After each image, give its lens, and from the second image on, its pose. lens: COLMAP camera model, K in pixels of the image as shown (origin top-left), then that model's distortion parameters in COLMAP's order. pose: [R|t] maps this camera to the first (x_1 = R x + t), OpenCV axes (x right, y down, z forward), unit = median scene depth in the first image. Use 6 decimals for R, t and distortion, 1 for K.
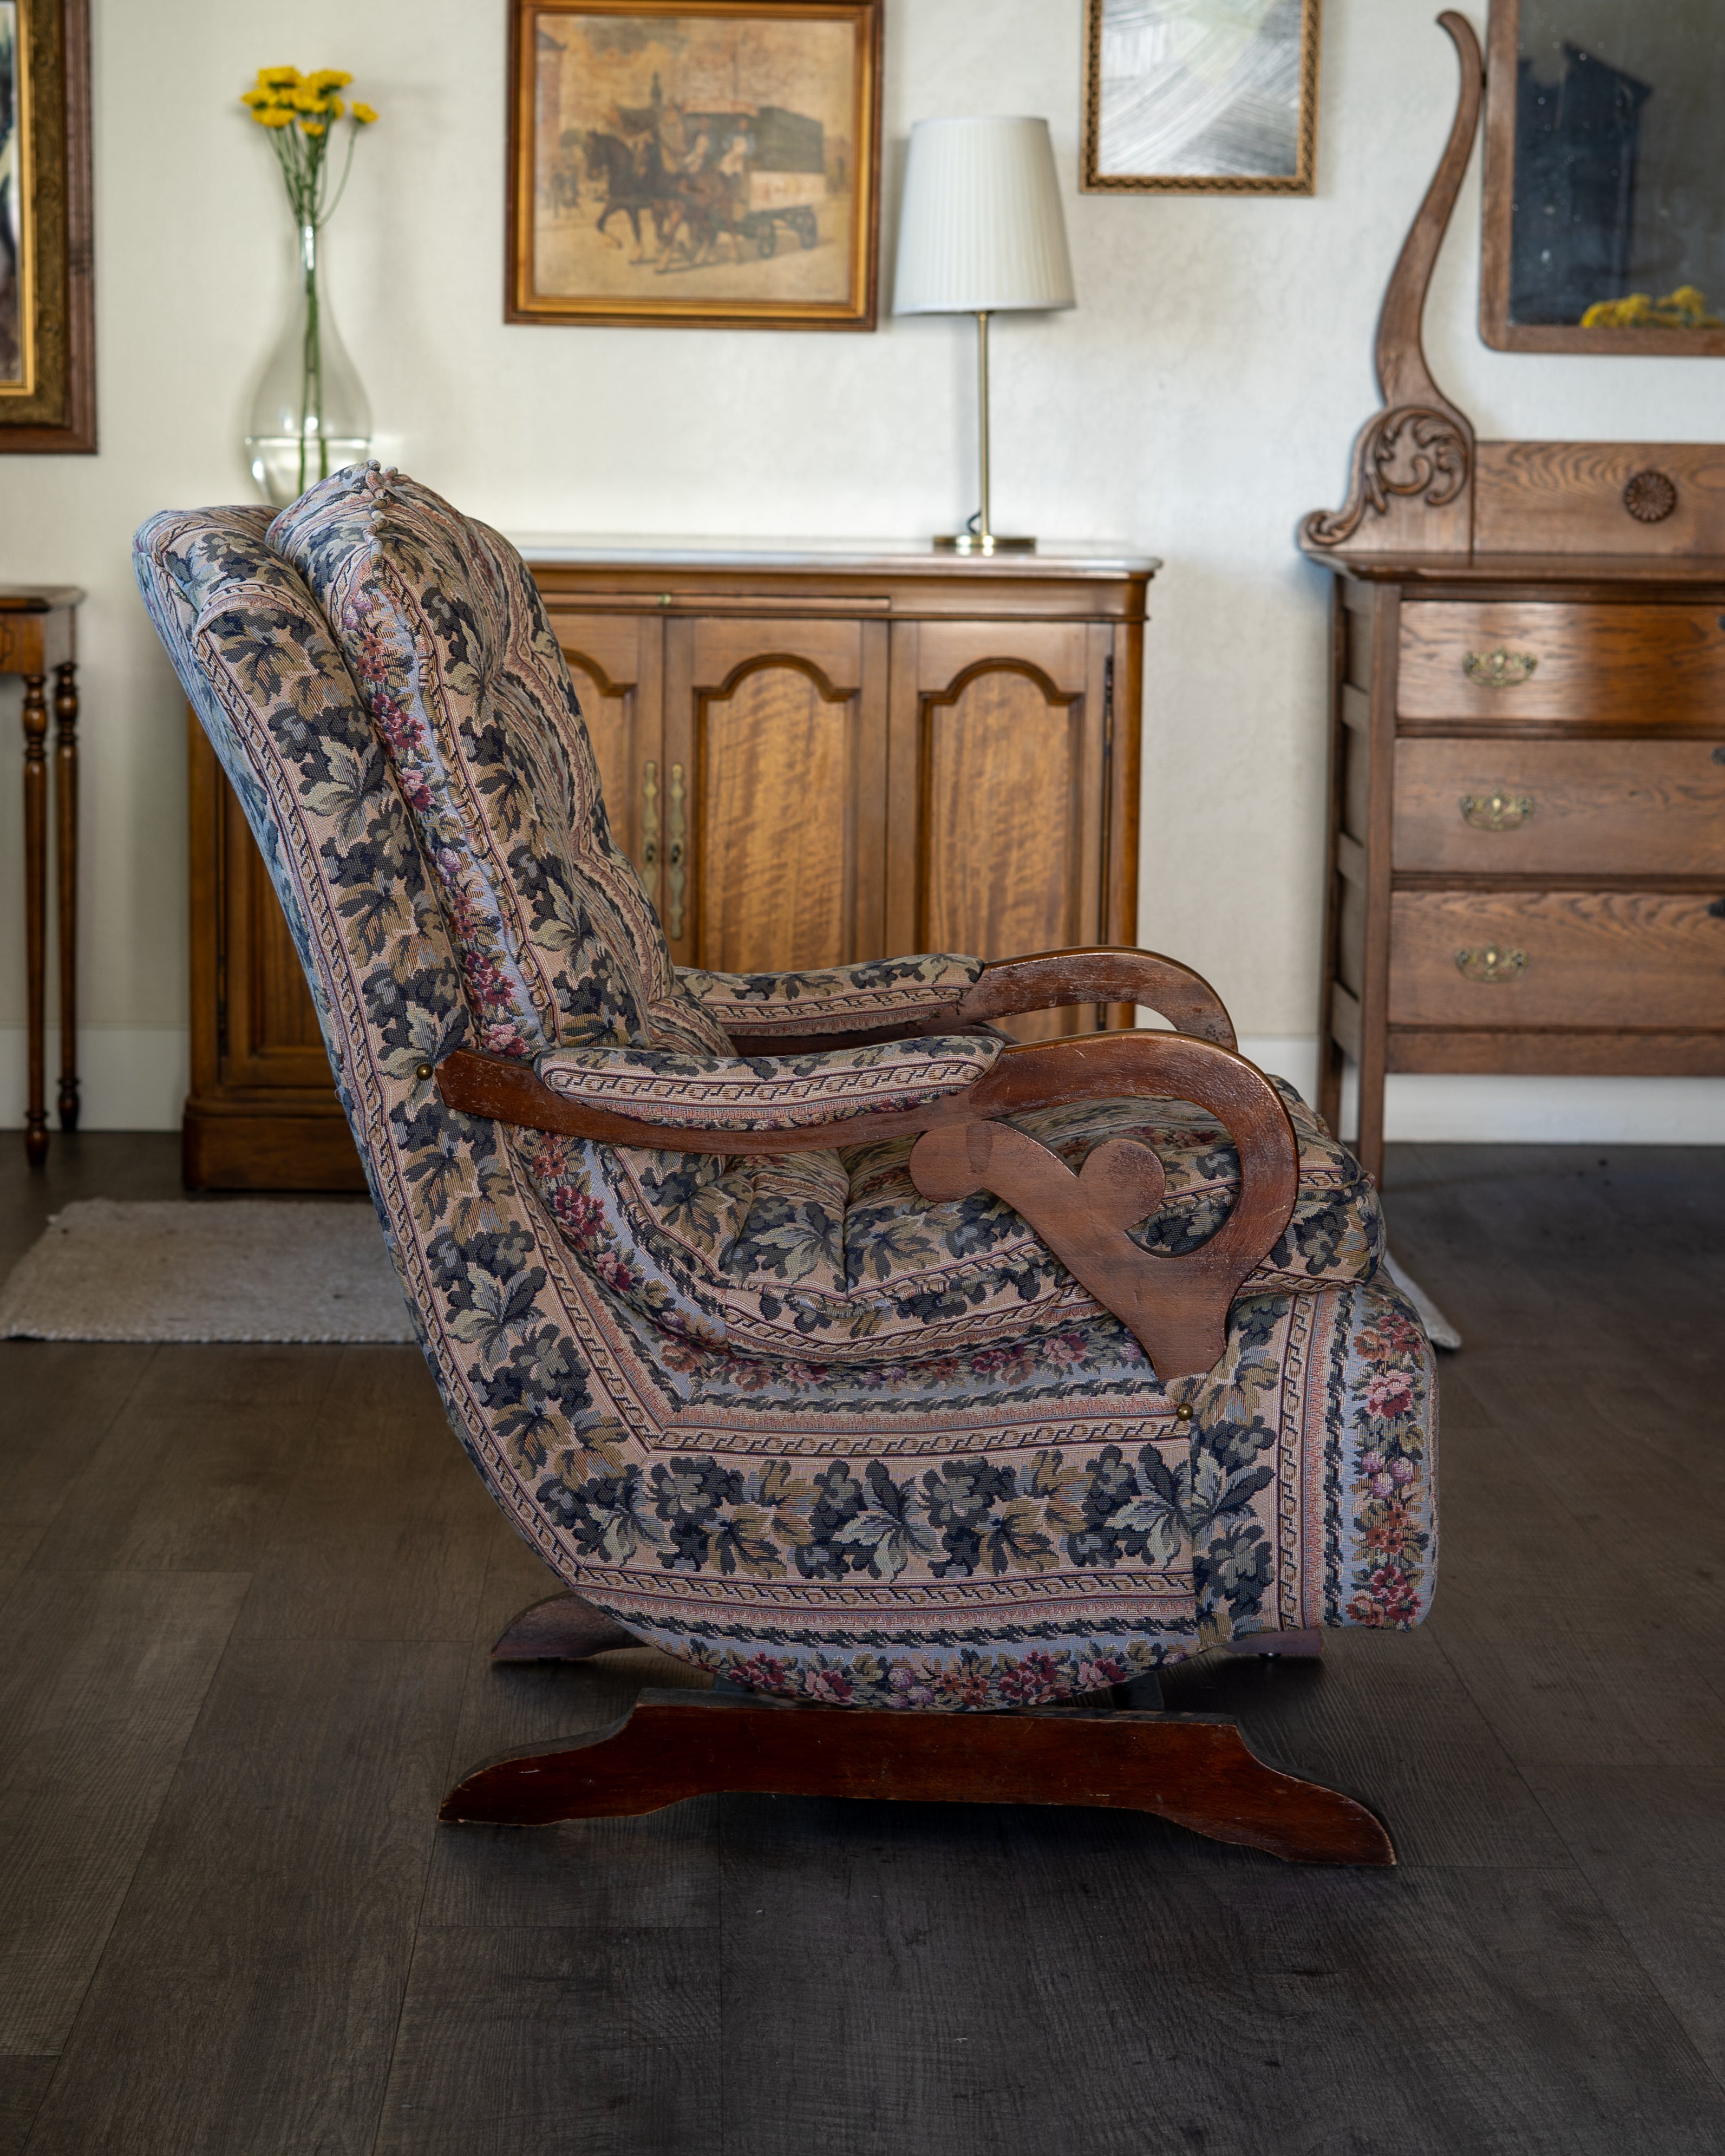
lens RADIAL K [[4773.8, 0, 851.0], [0, 4773.8, 1083.5], [0, 0, 1]] dist [-0.020444, -0.046416]
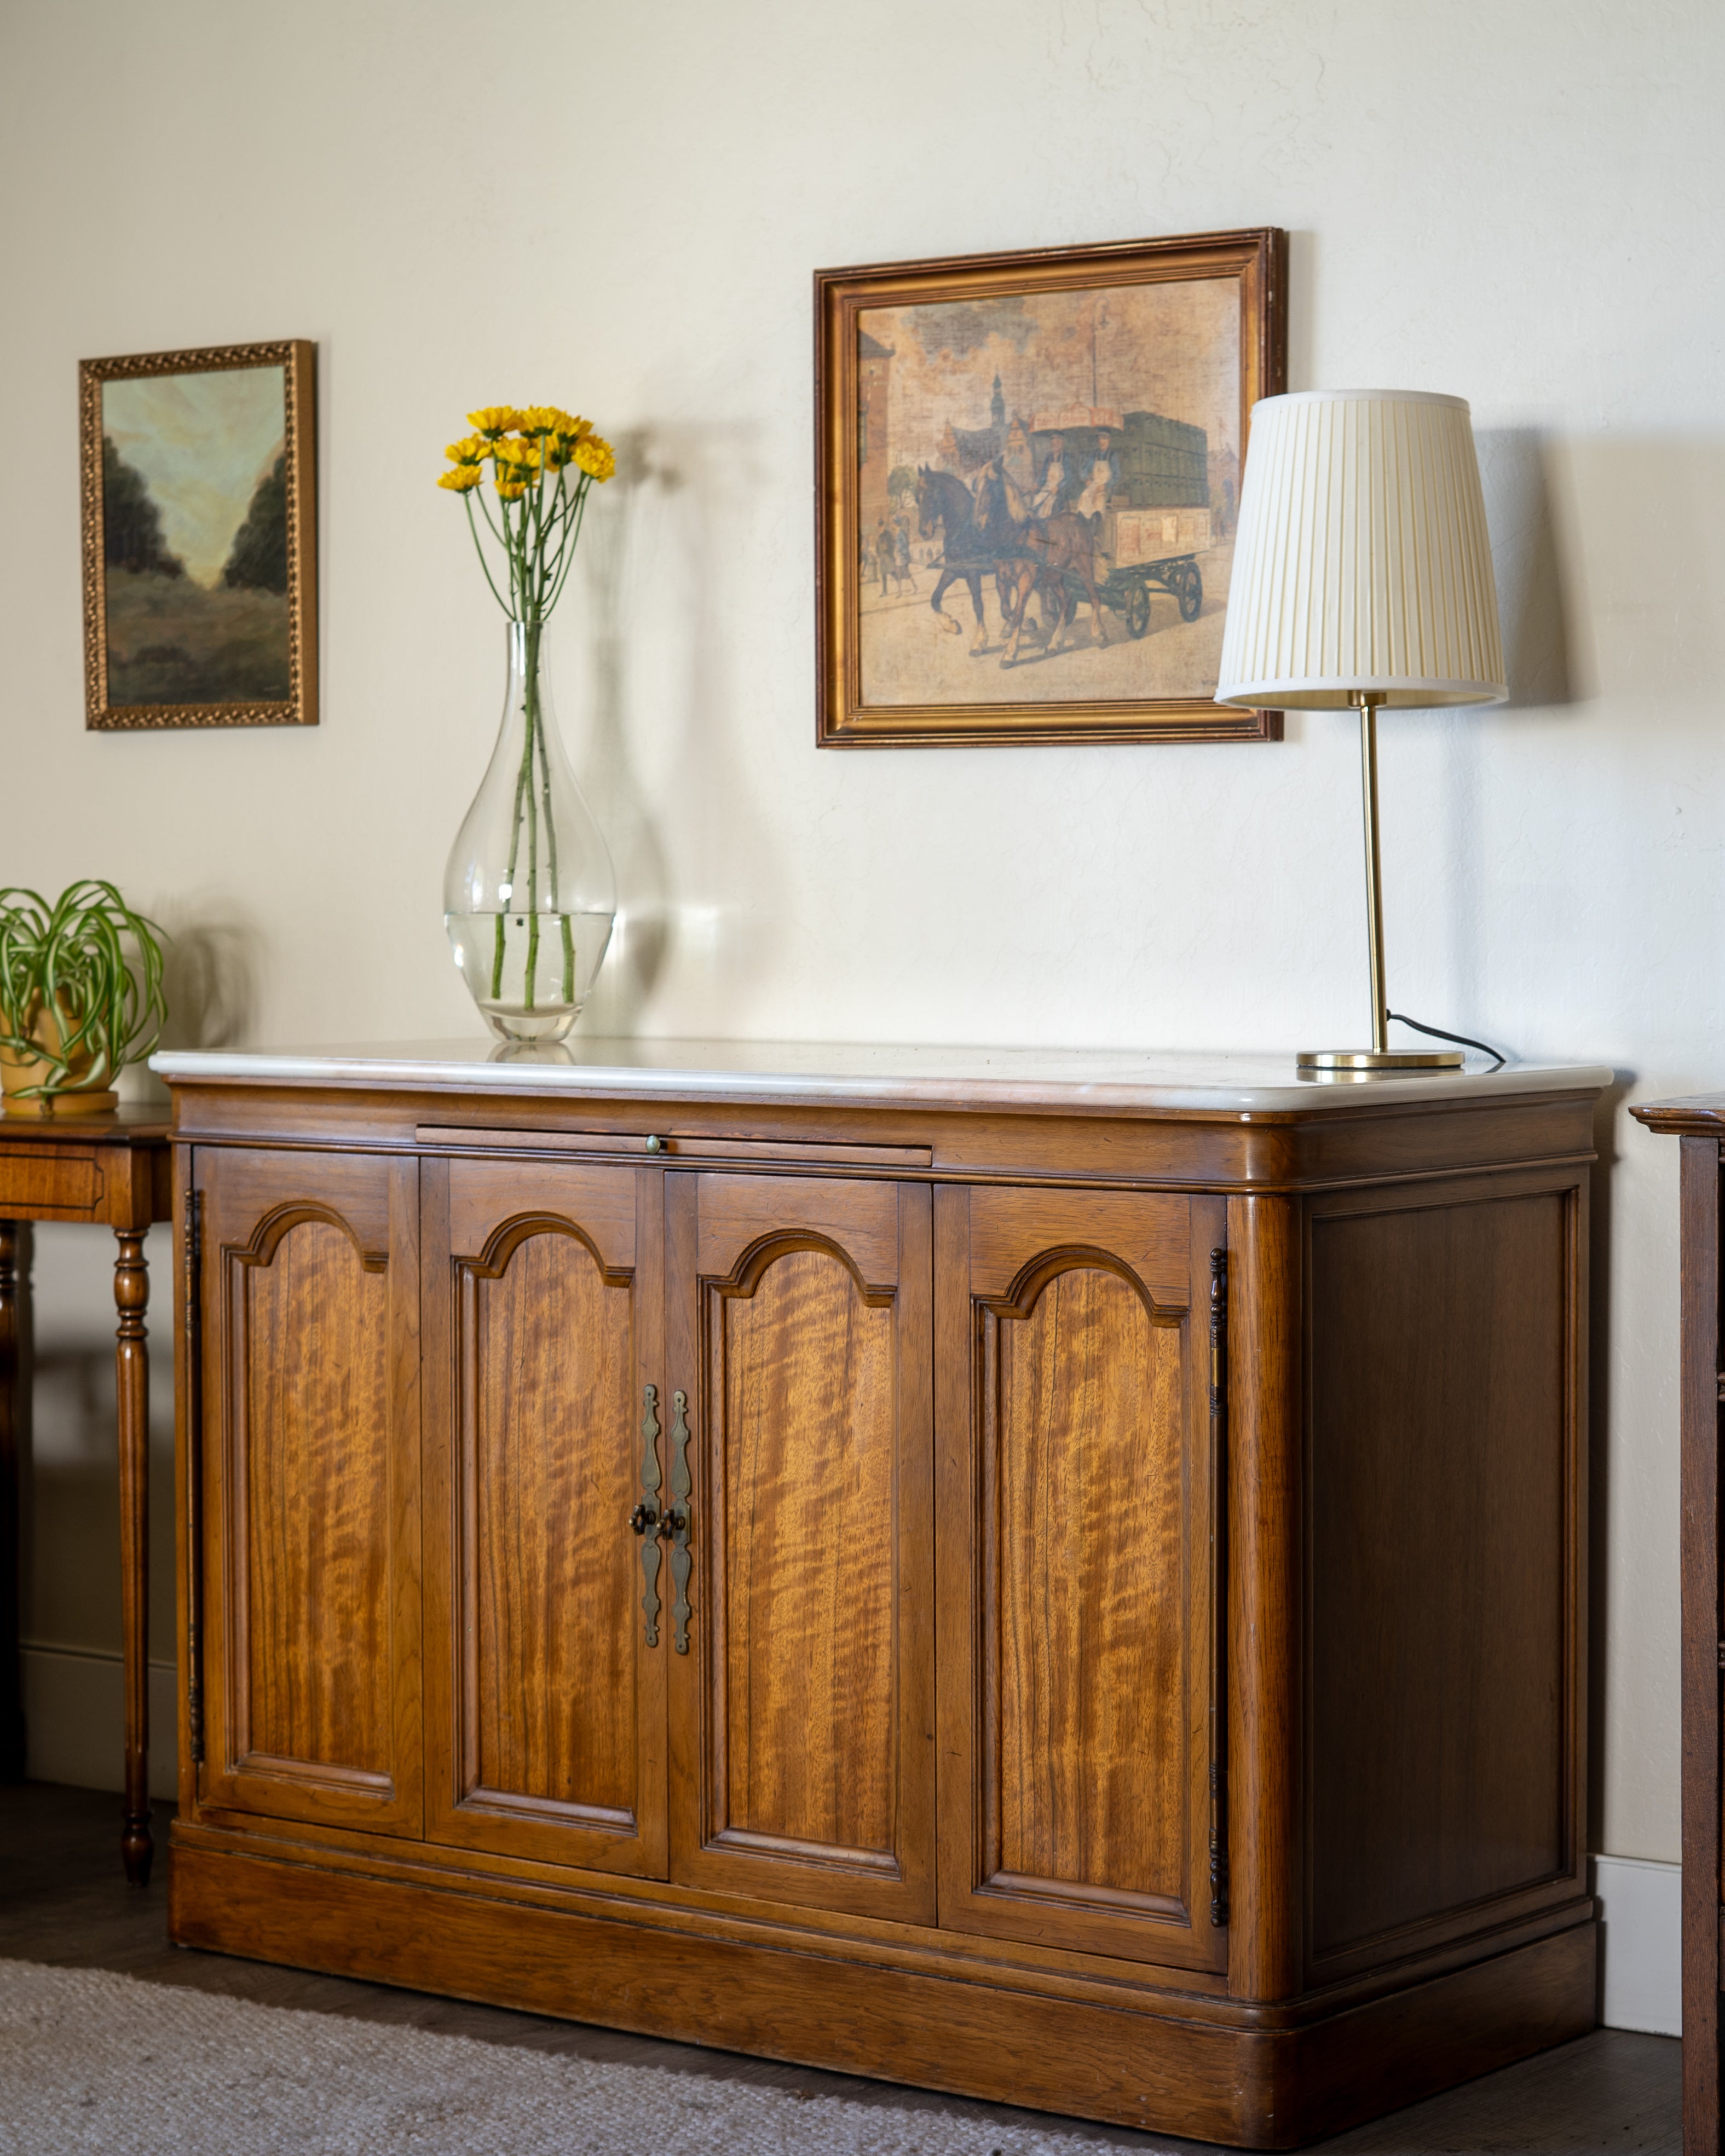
lens RADIAL K [[4772.8, 0, 864.7], [0, 4772.8, 1090.0], [0, 0, 1]] dist [-0.006223, -0.189279]
pose [[0.782020, 0.009812, -0.623176, 0.384502], [-0.074502, 0.994178, -0.077840, -0.056854], [0.618784, 0.107300, 0.778198, 0.479106]]
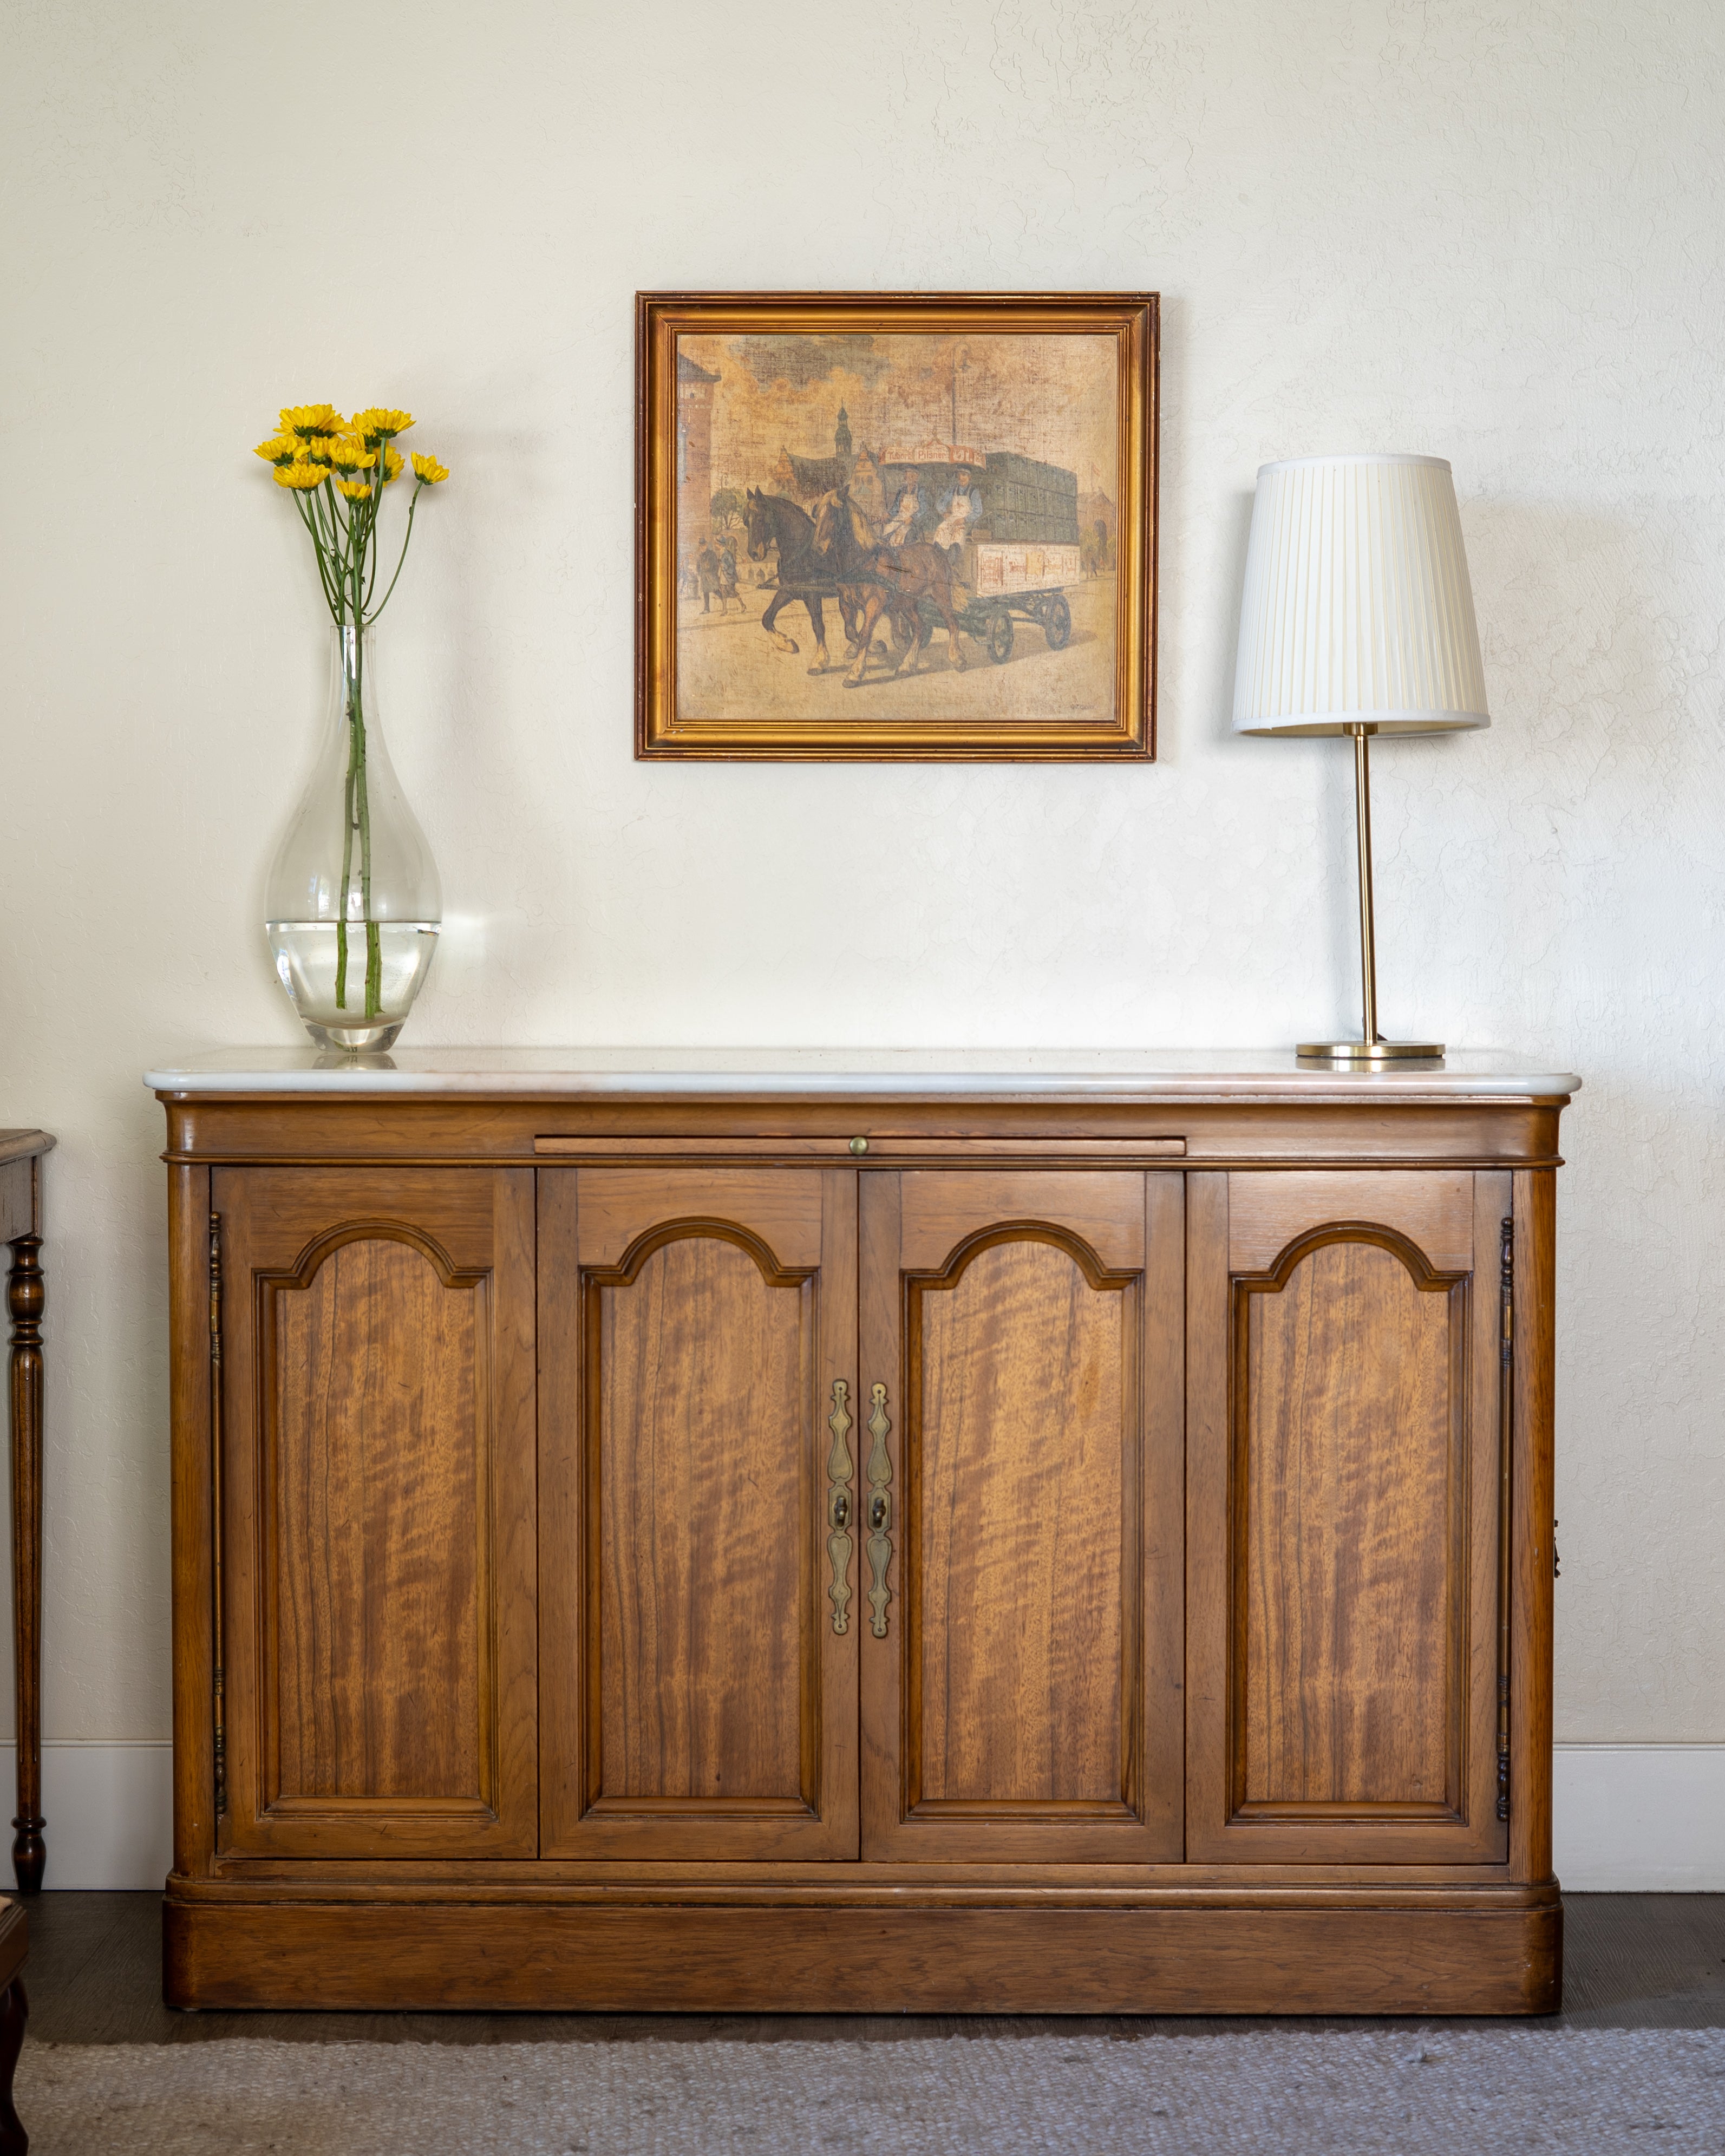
lens RADIAL K [[4869.4, 0, 941.1], [0, 4869.4, 1071.7], [0, 0, 1]] dist [-0.017927, 0.122841]
pose [[0.999398, -0.014518, -0.031524, -0.004524], [0.011130, 0.994399, -0.105106, -0.036454], [0.032873, 0.104692, 0.993961, 0.289751]]
